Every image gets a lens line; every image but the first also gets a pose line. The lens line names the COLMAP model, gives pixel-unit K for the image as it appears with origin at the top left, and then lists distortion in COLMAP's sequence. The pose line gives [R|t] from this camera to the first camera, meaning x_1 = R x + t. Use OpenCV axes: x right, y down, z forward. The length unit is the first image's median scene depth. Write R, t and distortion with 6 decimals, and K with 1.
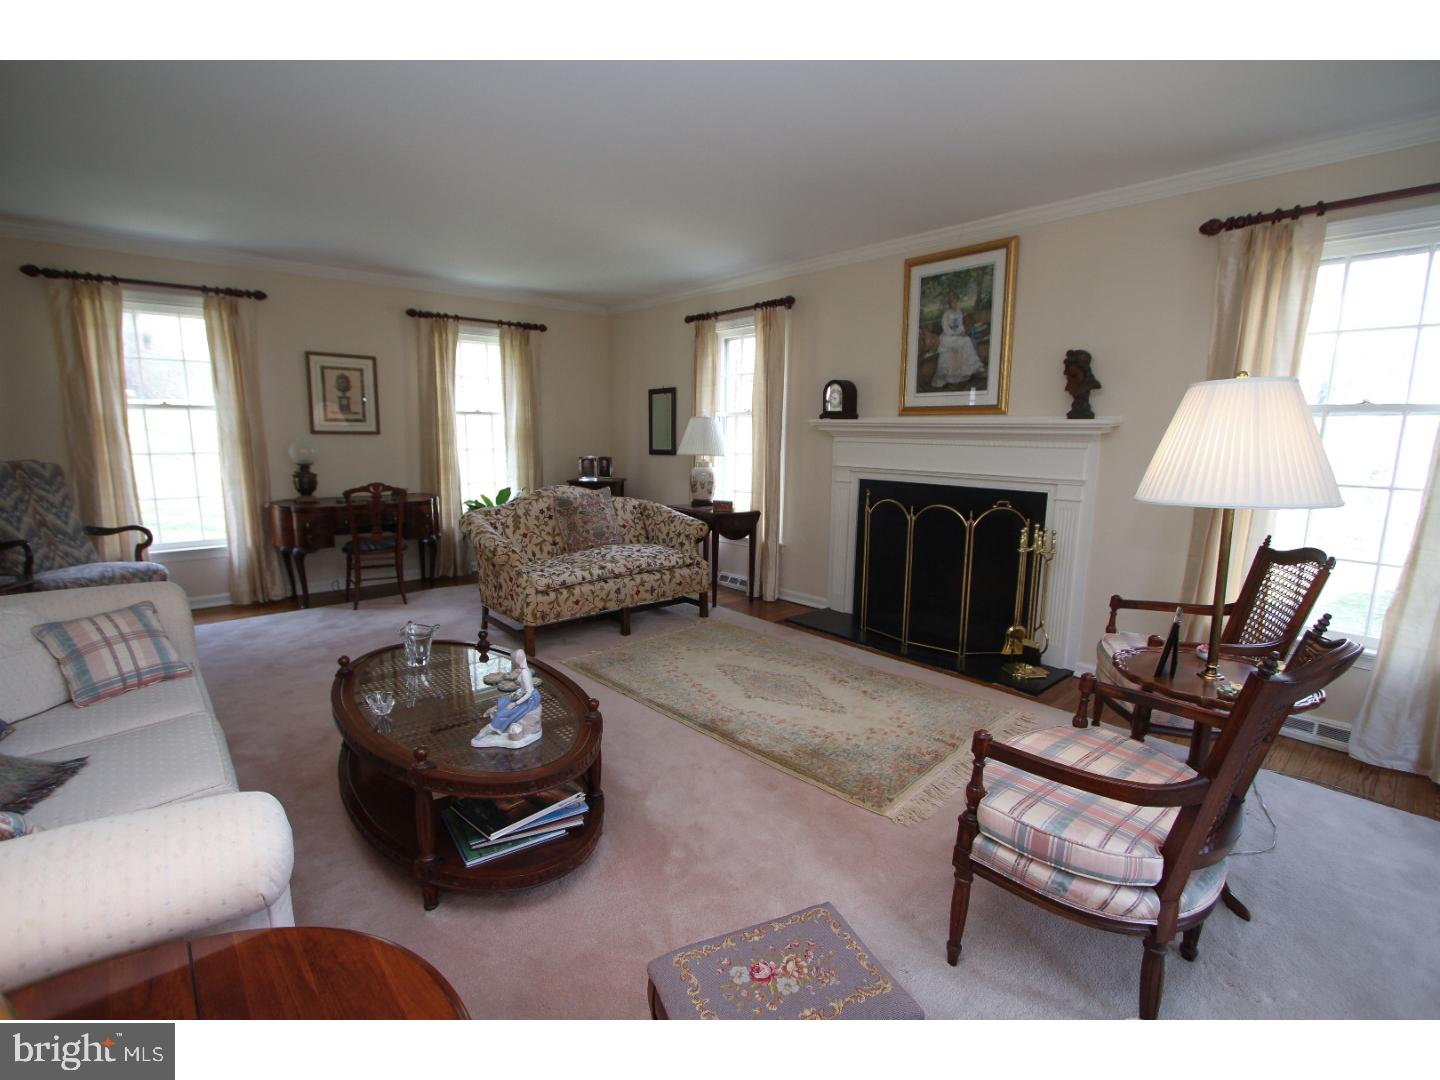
lens RADIAL K [[660.3, 0, 720.3], [0, 660.3, 536.1], [0, 0, 1]] dist [-0.011304, 0.000634]
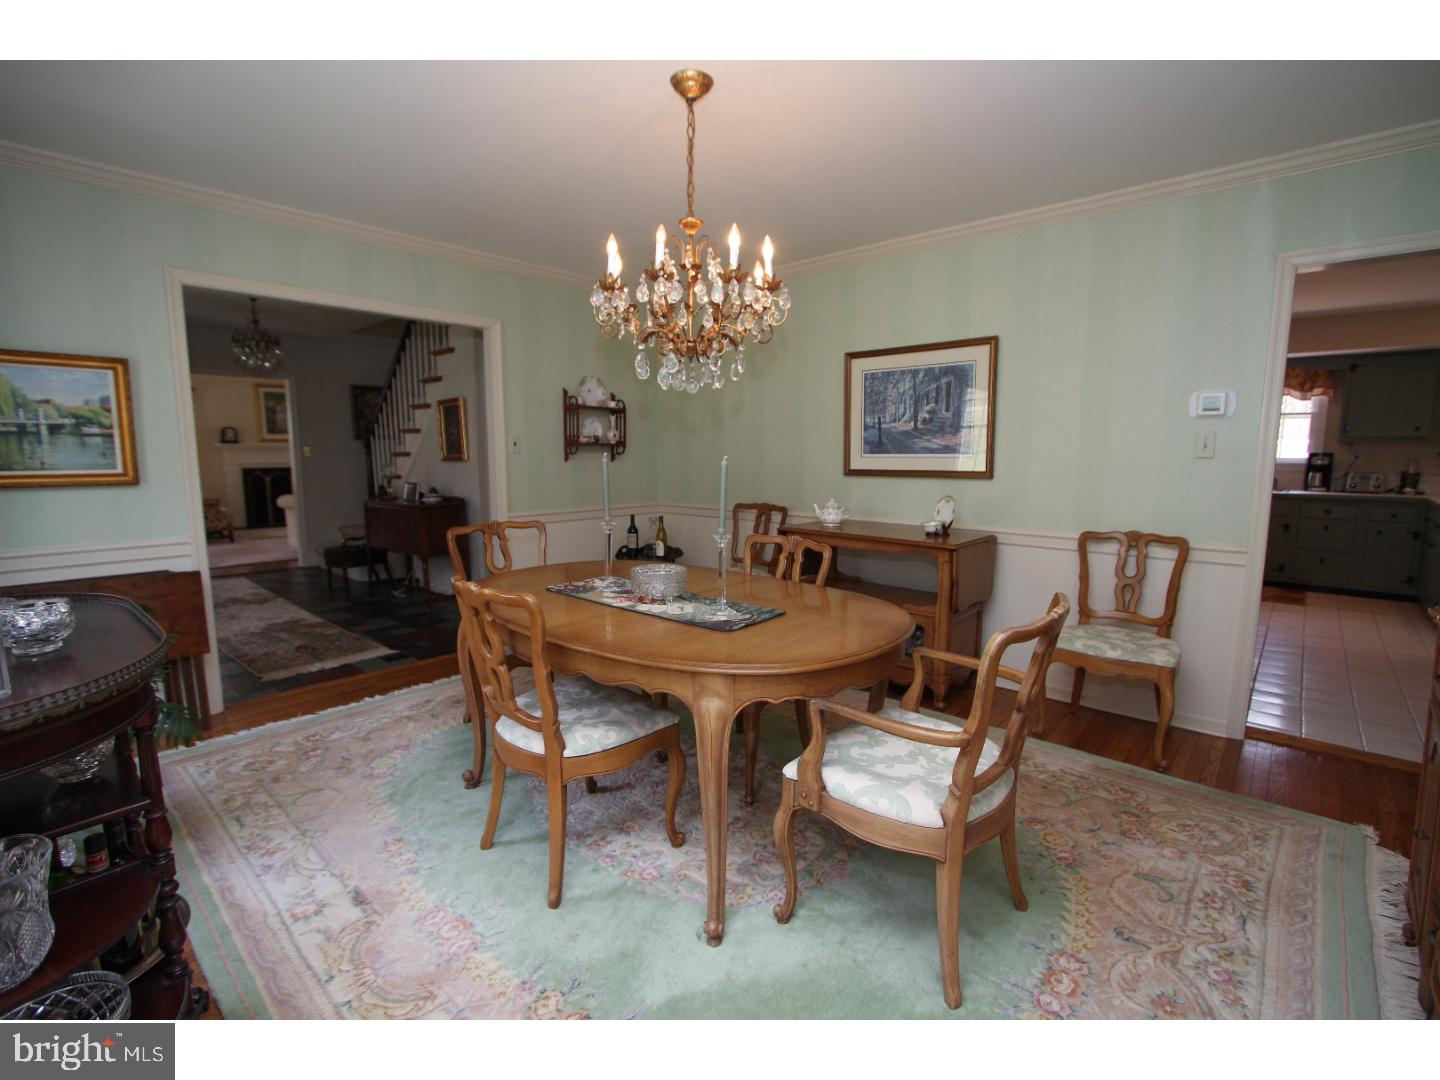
lens RADIAL K [[660.3, 0, 718.6], [0, 660.3, 542.1], [0, 0, 1]] dist [-0.011304, 0.000634]
pose [[-0.108795, -0.143449, 0.983660, -2.707552], [0.155638, 0.974872, 0.159381, 0.074388], [-0.981805, 0.170434, -0.083735, -0.523598]]
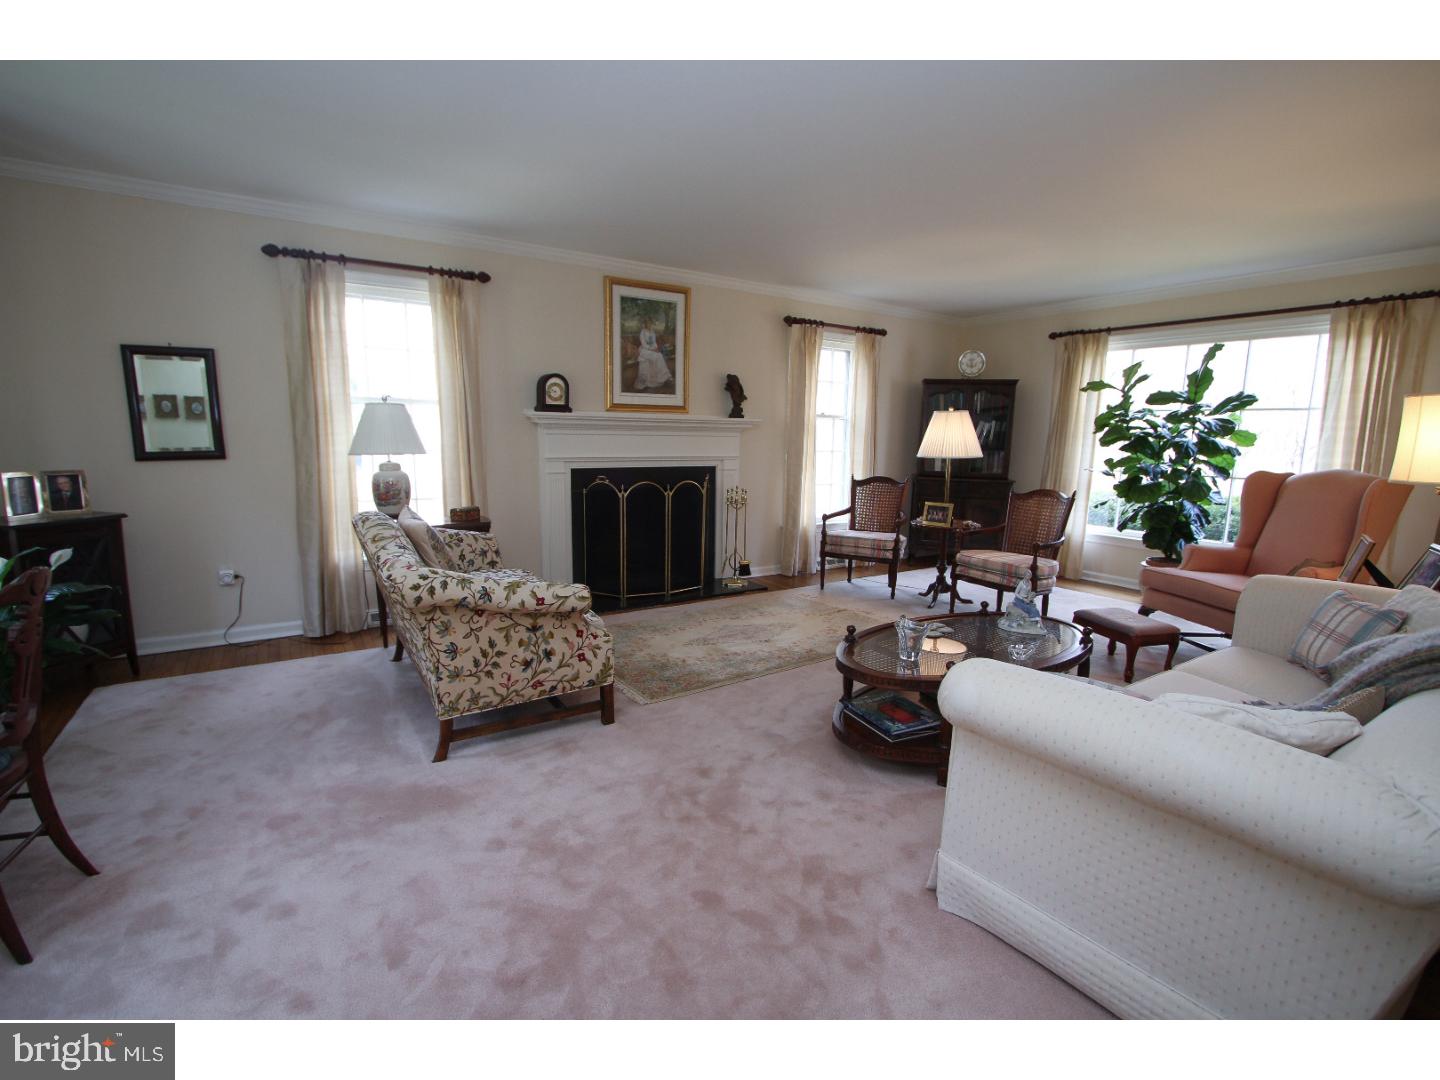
lens RADIAL K [[660.3, 0, 720.1], [0, 660.3, 534.3], [0, 0, 1]] dist [-0.011304, 0.000634]
pose [[0.159561, -0.162346, 0.973748, -0.918988], [0.140412, 0.980089, 0.140395, -0.112683], [-0.977151, 0.114324, 0.179179, 0.670148]]
